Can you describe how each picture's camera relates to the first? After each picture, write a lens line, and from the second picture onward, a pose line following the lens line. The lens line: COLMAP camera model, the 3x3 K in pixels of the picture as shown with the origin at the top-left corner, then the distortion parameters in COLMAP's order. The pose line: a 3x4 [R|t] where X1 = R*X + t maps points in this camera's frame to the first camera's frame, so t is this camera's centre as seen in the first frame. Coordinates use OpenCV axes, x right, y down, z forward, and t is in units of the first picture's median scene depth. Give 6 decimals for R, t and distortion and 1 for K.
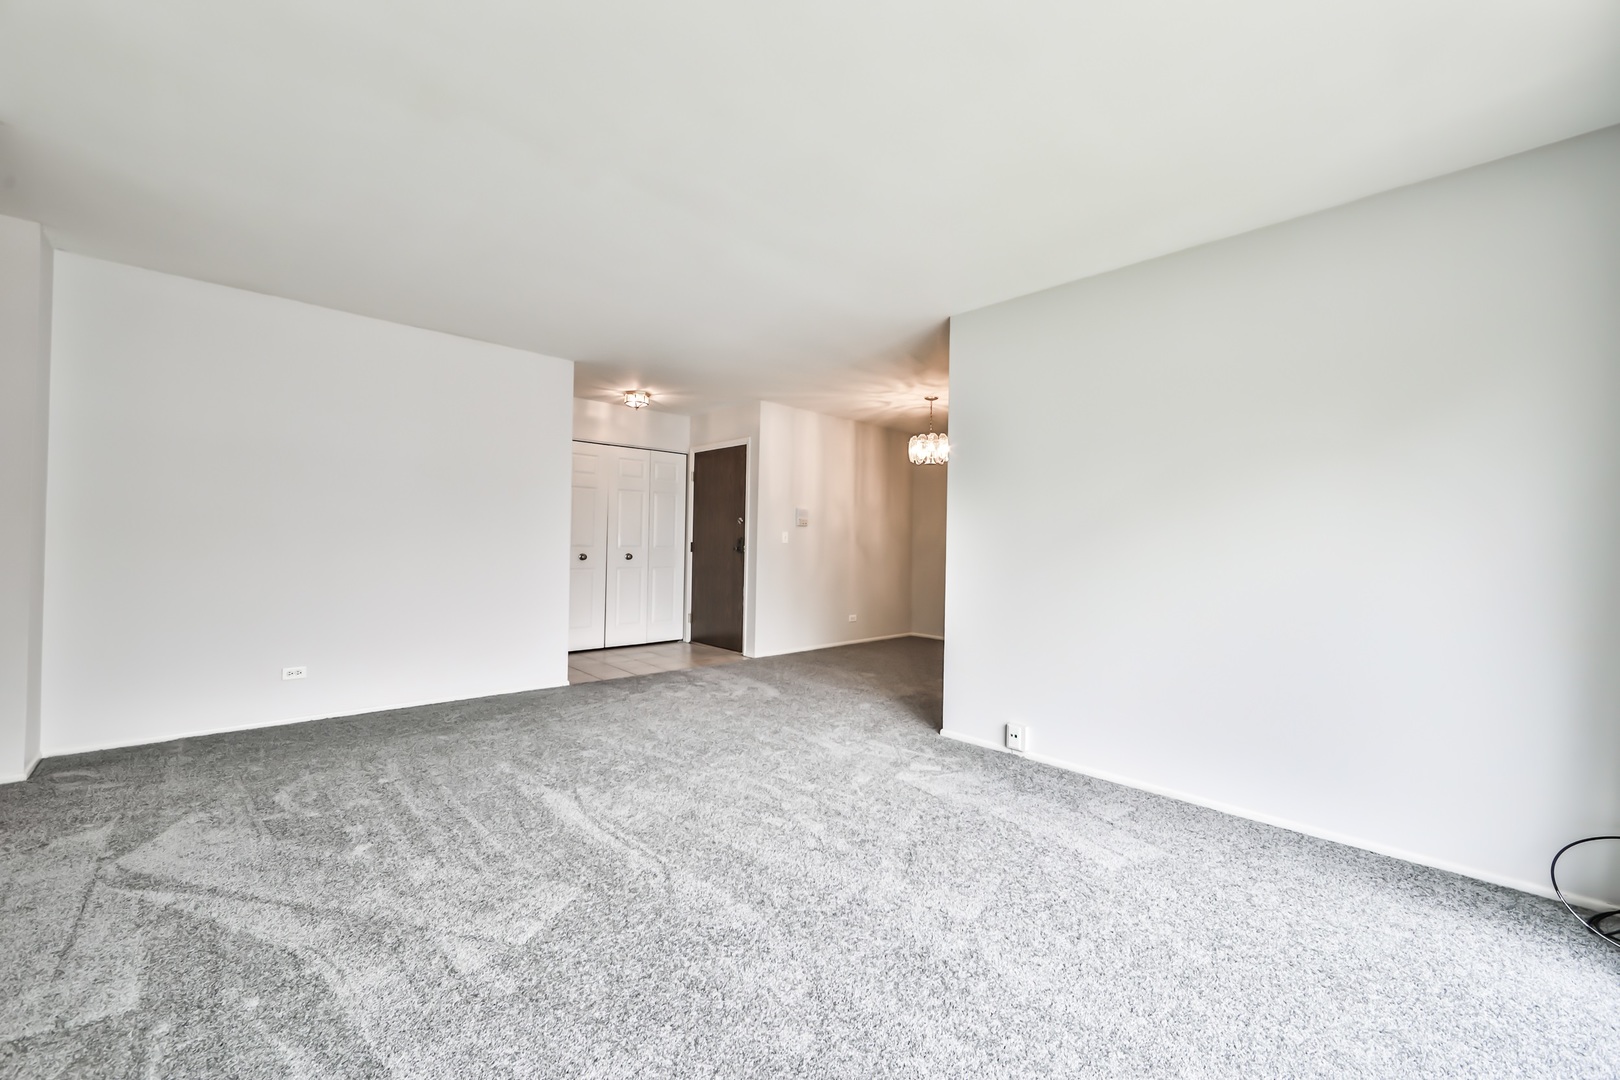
lens RADIAL K [[642.6, 0, 804.9], [0, 642.6, 539.7], [0, 0, 1]] dist [-0.002365, -0.000261]
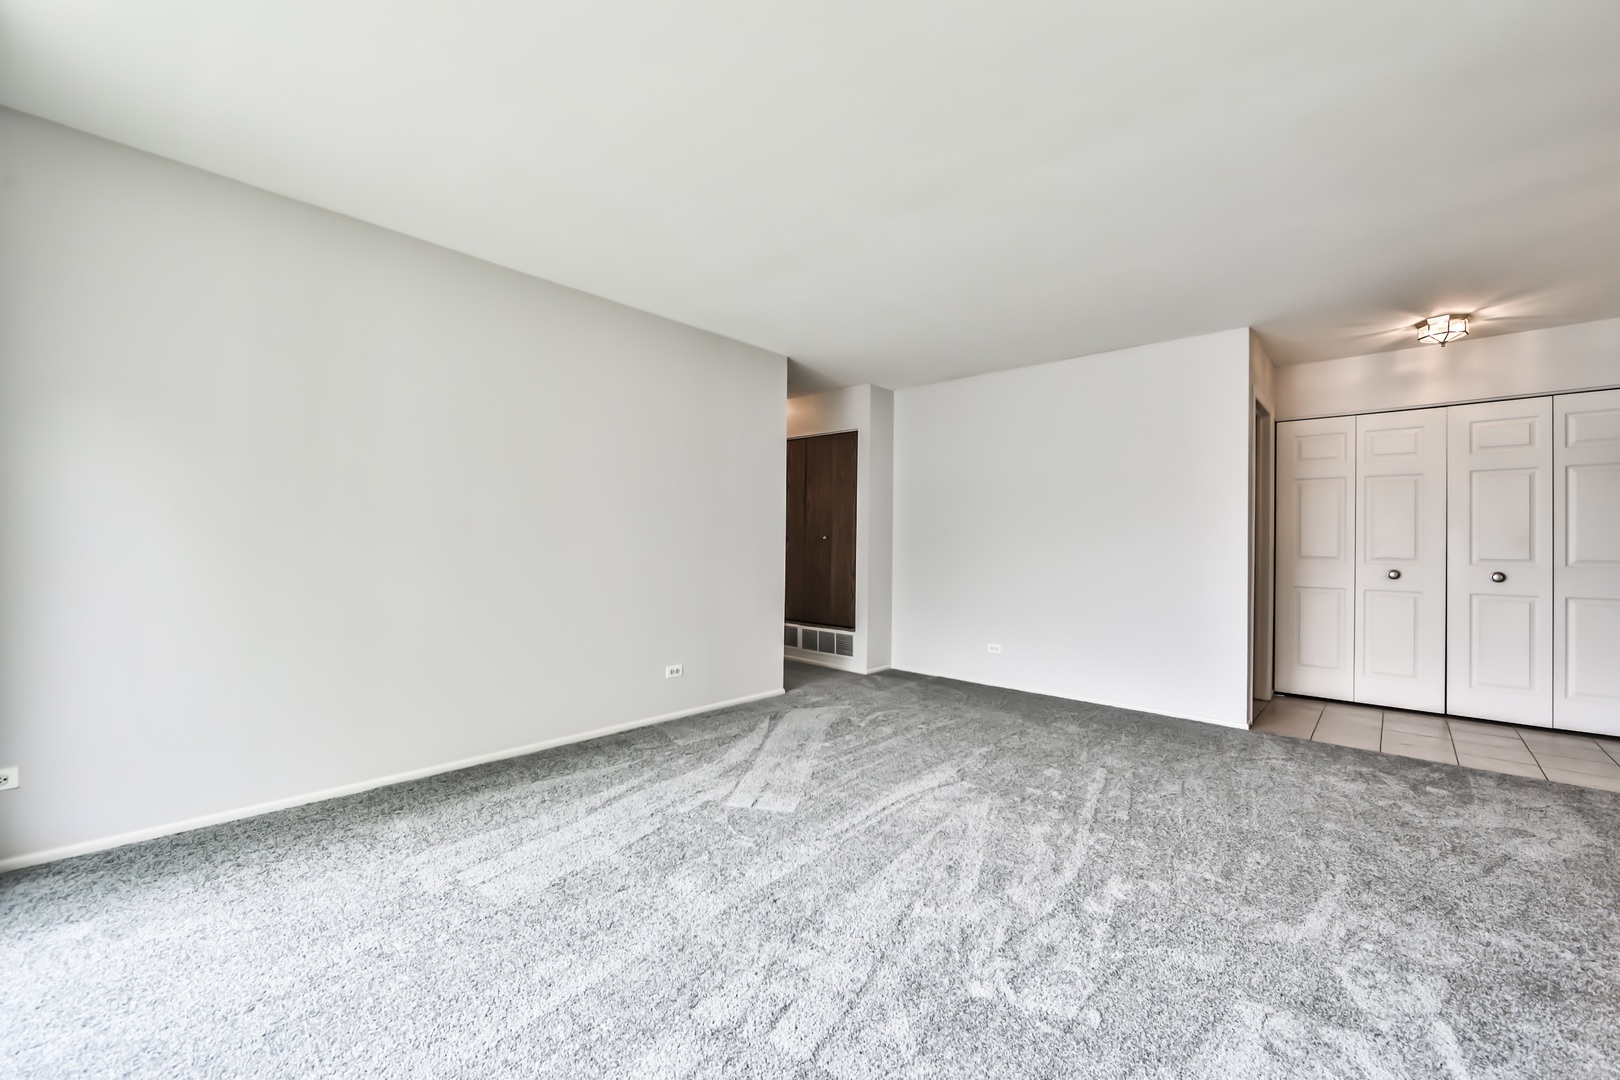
lens RADIAL K [[642.6, 0, 804.9], [0, 642.6, 539.7], [0, 0, 1]] dist [-0.002365, -0.000261]
pose [[0.057641, -0.031811, -0.997830, 0.678475], [-0.006219, 0.999461, -0.032222, 0.033279], [0.998318, 0.008063, 0.057412, 0.679861]]
